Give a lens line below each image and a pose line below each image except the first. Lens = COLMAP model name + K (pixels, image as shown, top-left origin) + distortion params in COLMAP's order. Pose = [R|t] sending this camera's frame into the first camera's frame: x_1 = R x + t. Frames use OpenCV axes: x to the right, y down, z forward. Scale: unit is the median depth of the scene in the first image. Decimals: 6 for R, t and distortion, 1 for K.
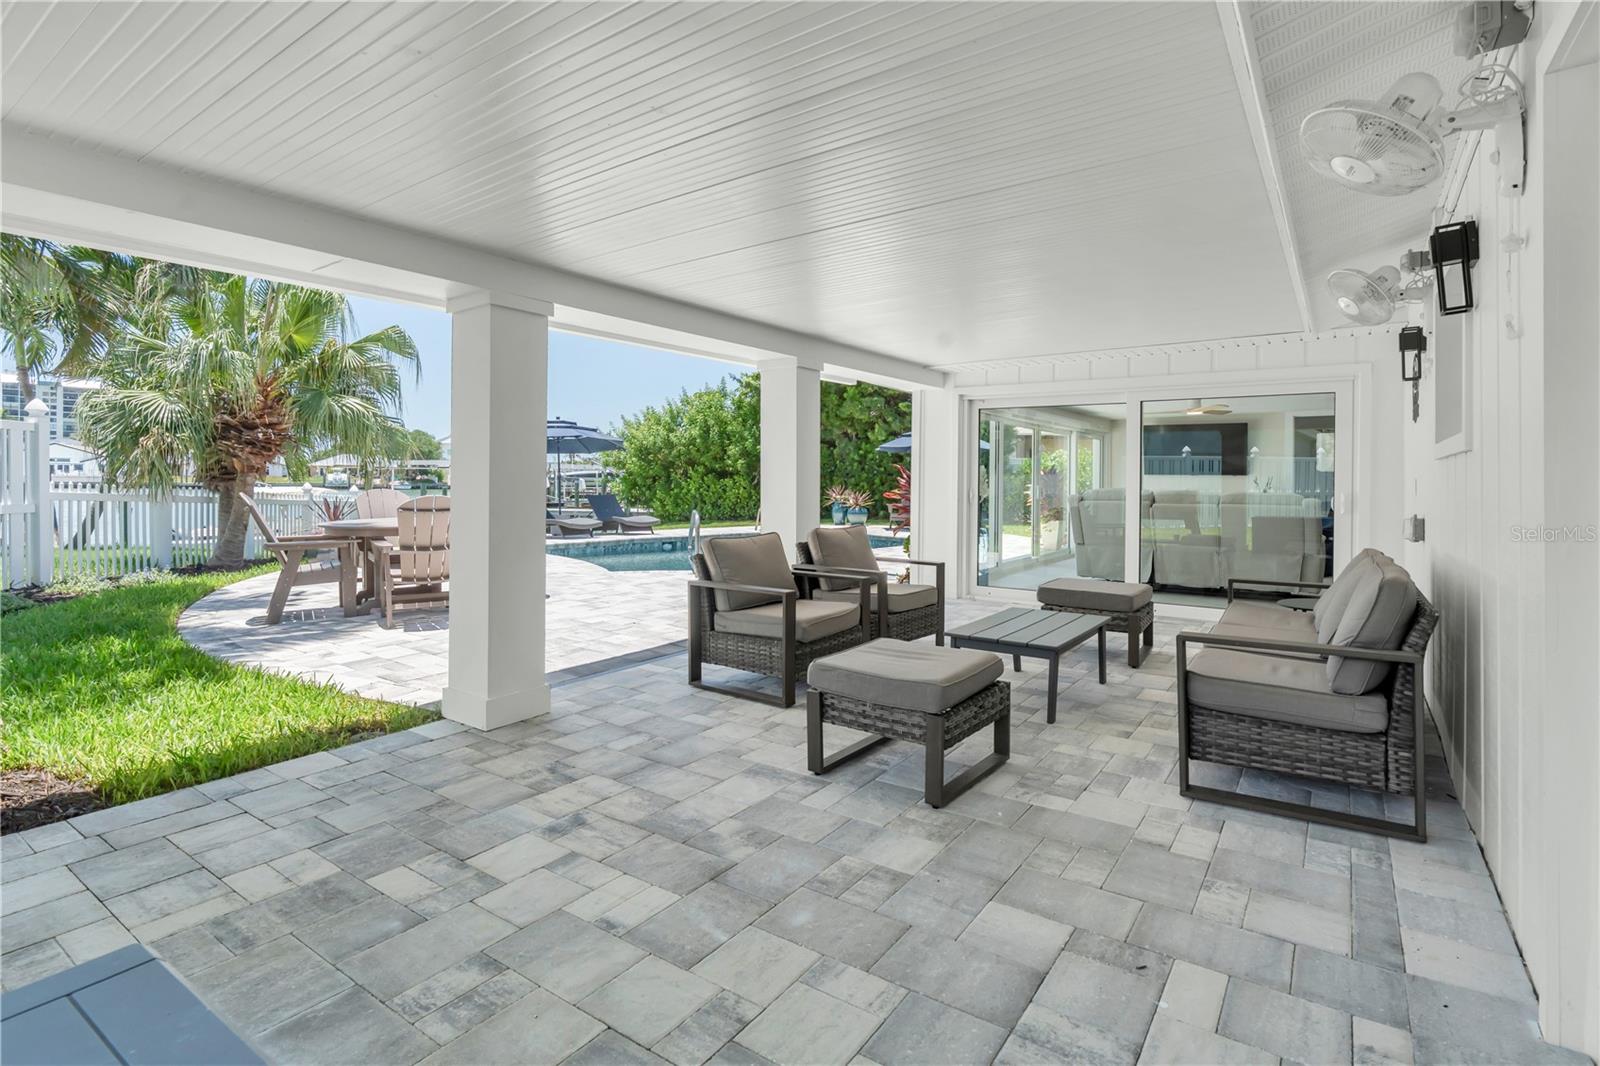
lens RADIAL K [[796.5, 0, 776.4], [0, 796.5, 485.5], [0, 0, 1]] dist [-0.013321, 0.004099]
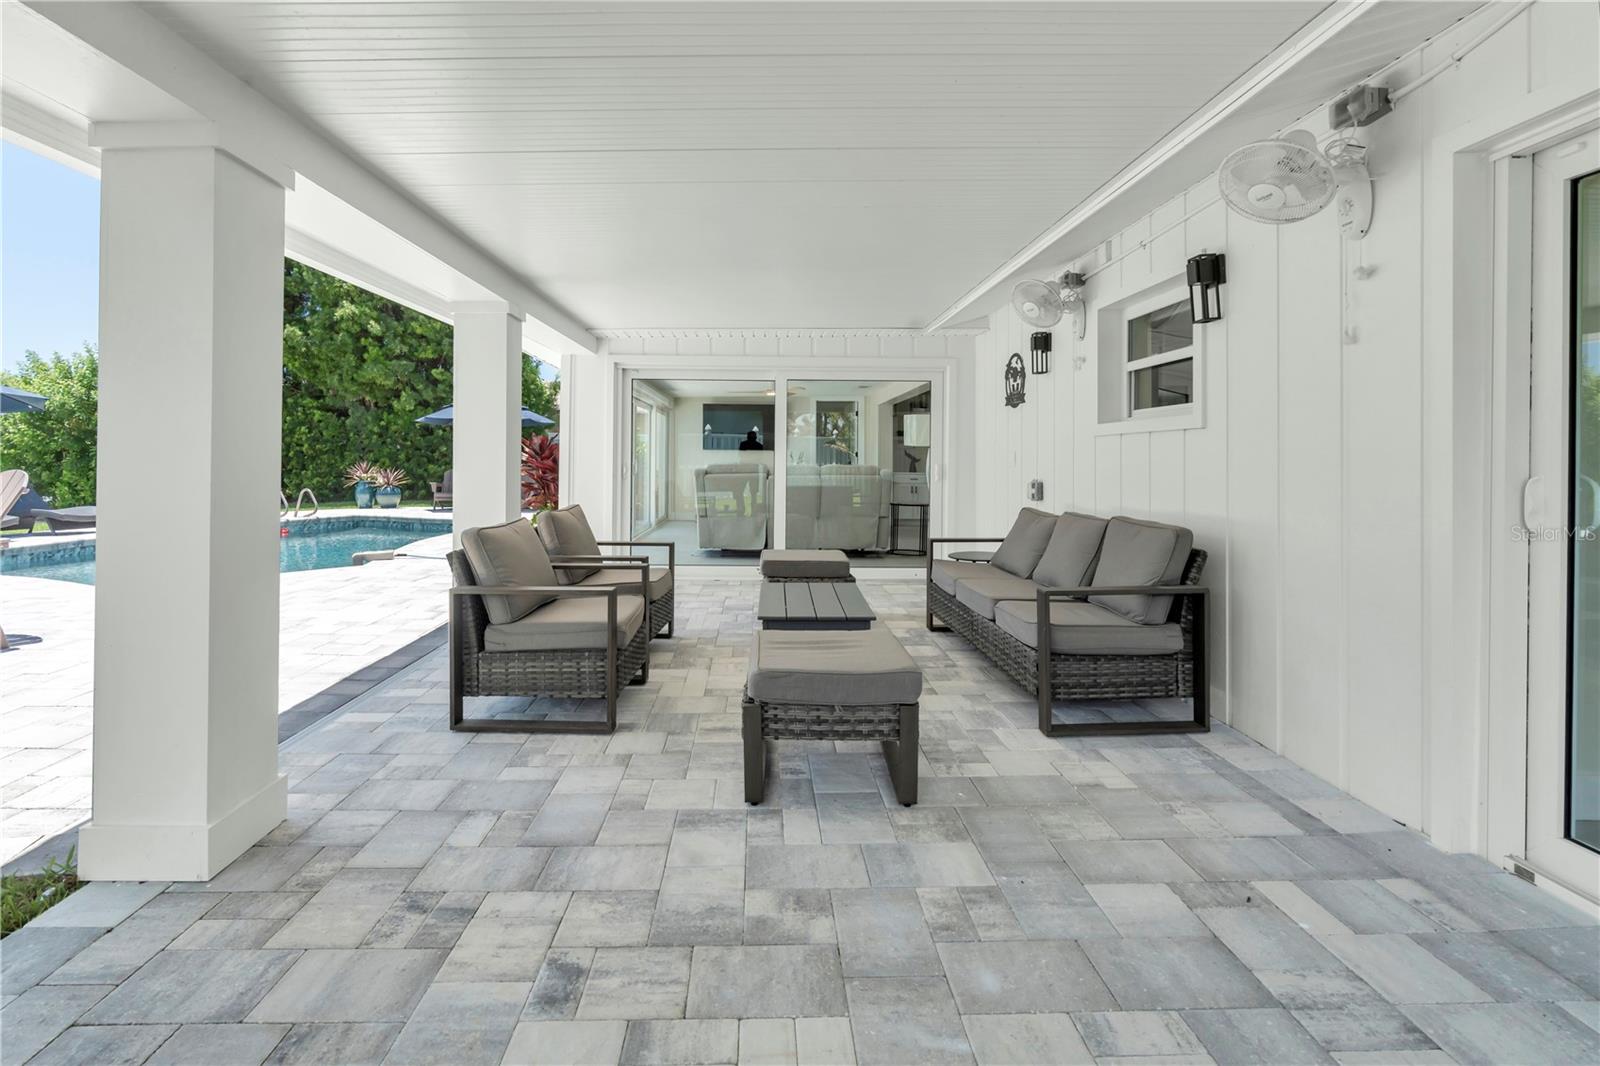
lens RADIAL K [[796.5, 0, 784.4], [0, 796.5, 461.9], [0, 0, 1]] dist [-0.013321, 0.004099]
pose [[0.799442, -0.006860, 0.600704, -0.452431], [0.006636, 0.999975, 0.002589, 0.003732], [-0.600707, 0.001916, 0.799467, 0.340420]]
